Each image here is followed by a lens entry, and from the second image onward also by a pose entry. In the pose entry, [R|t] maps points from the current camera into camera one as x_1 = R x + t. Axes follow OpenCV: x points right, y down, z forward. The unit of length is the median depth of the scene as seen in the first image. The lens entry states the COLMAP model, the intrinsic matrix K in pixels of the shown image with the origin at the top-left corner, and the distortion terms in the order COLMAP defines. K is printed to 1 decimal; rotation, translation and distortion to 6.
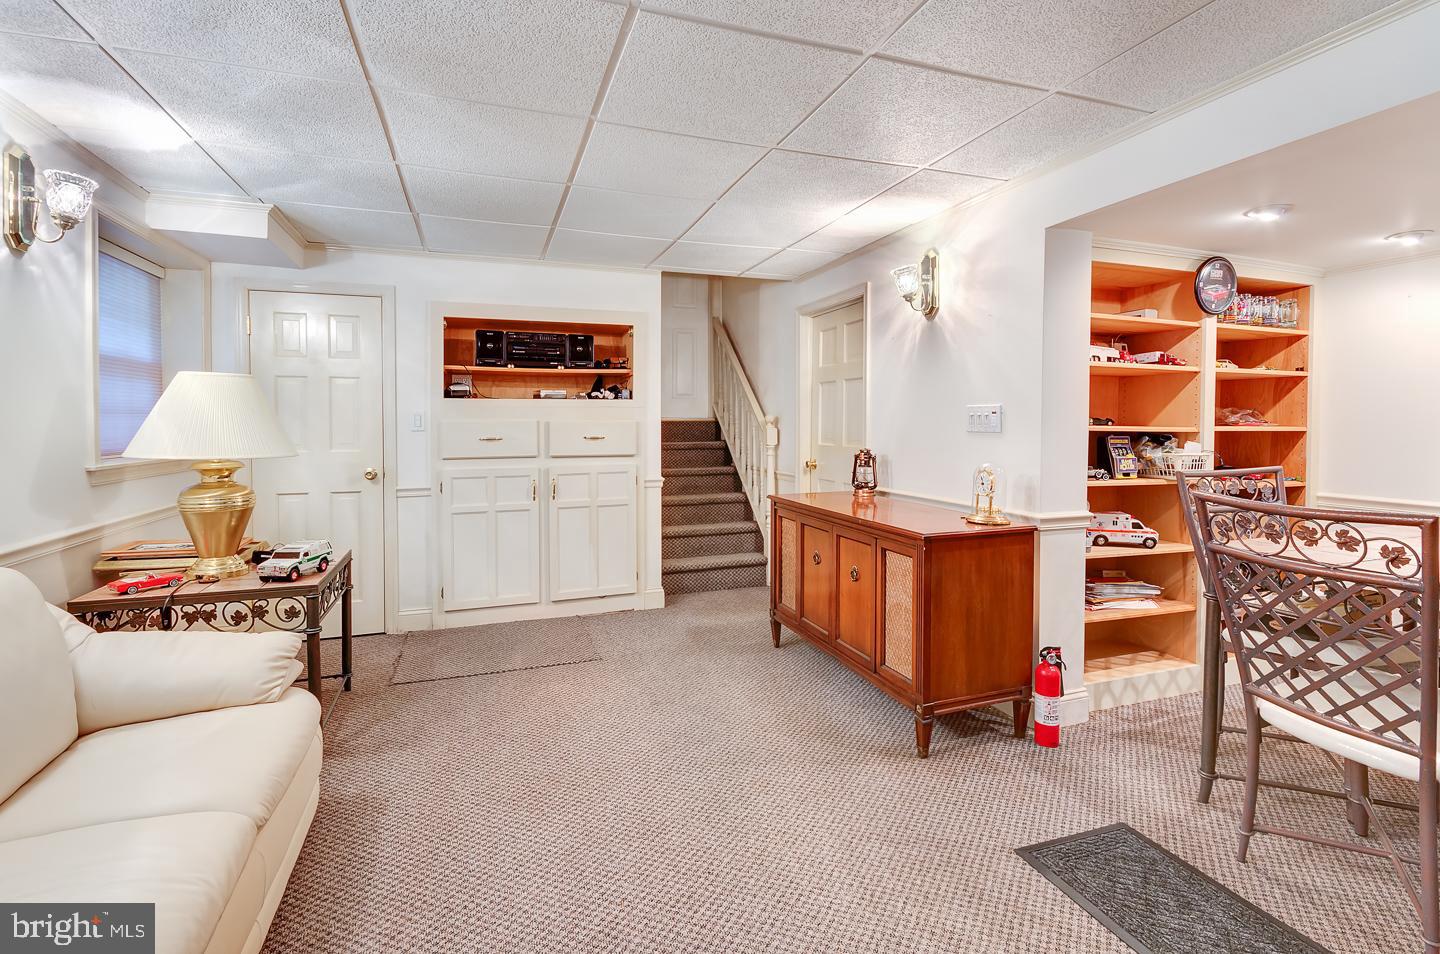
lens RADIAL K [[712.4, 0, 720.0], [0, 712.4, 445.7], [0, 0, 1]] dist [0.018360, -0.016142]
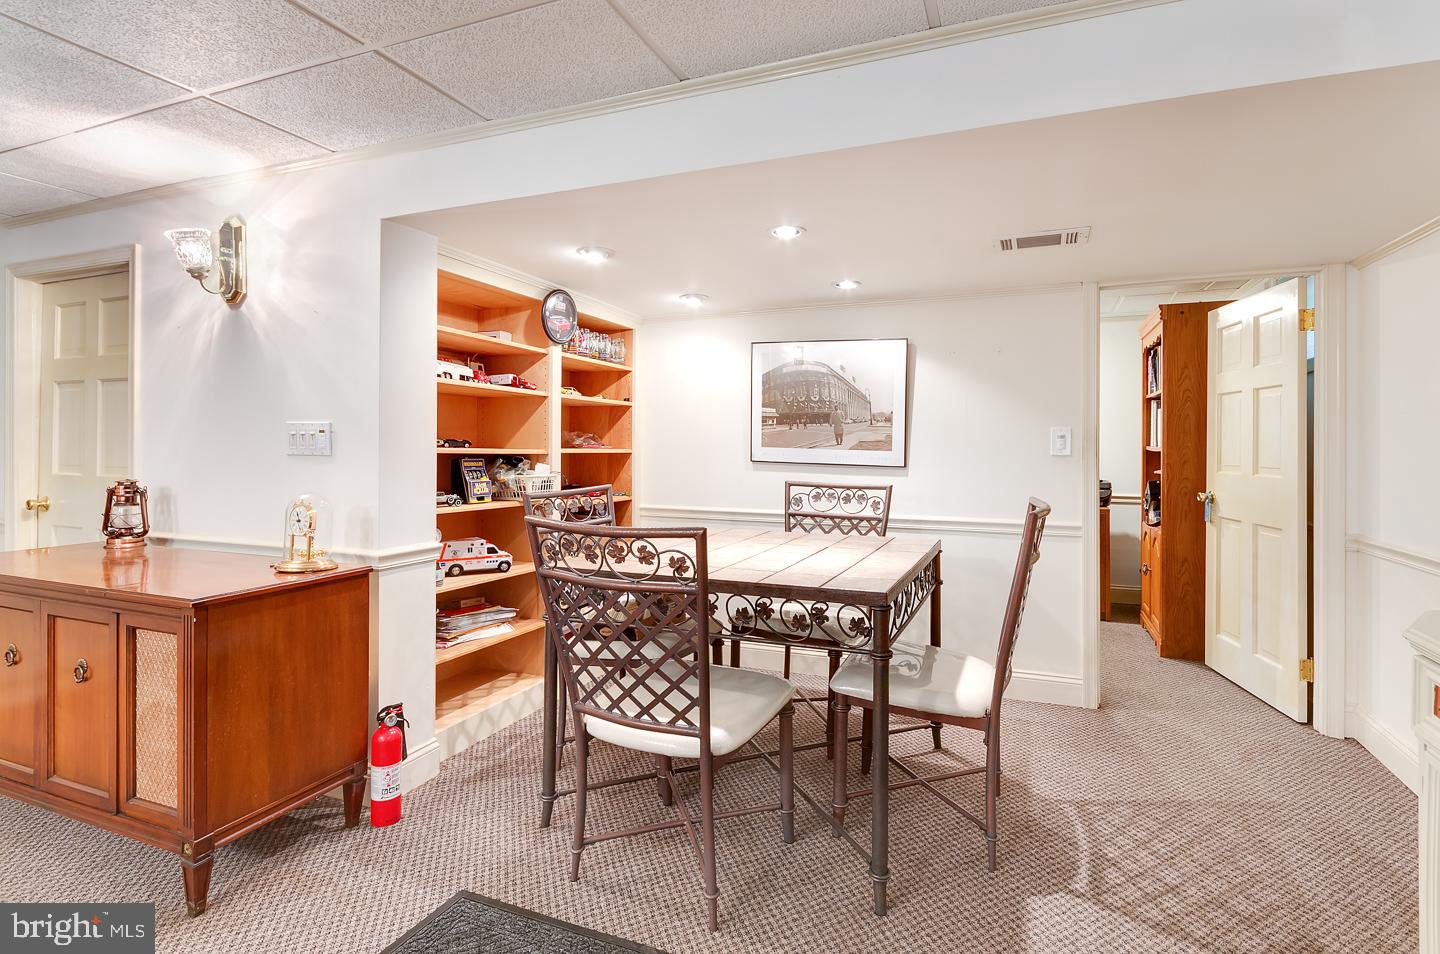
lens RADIAL K [[712.4, 0, 720.0], [0, 712.4, 445.7], [0, 0, 1]] dist [0.018360, -0.016142]
pose [[0.703815, 0.005397, 0.710363, 0.119945], [0.015112, 0.999631, -0.022567, -0.004507], [-0.710223, 0.026617, 0.703474, 0.099899]]
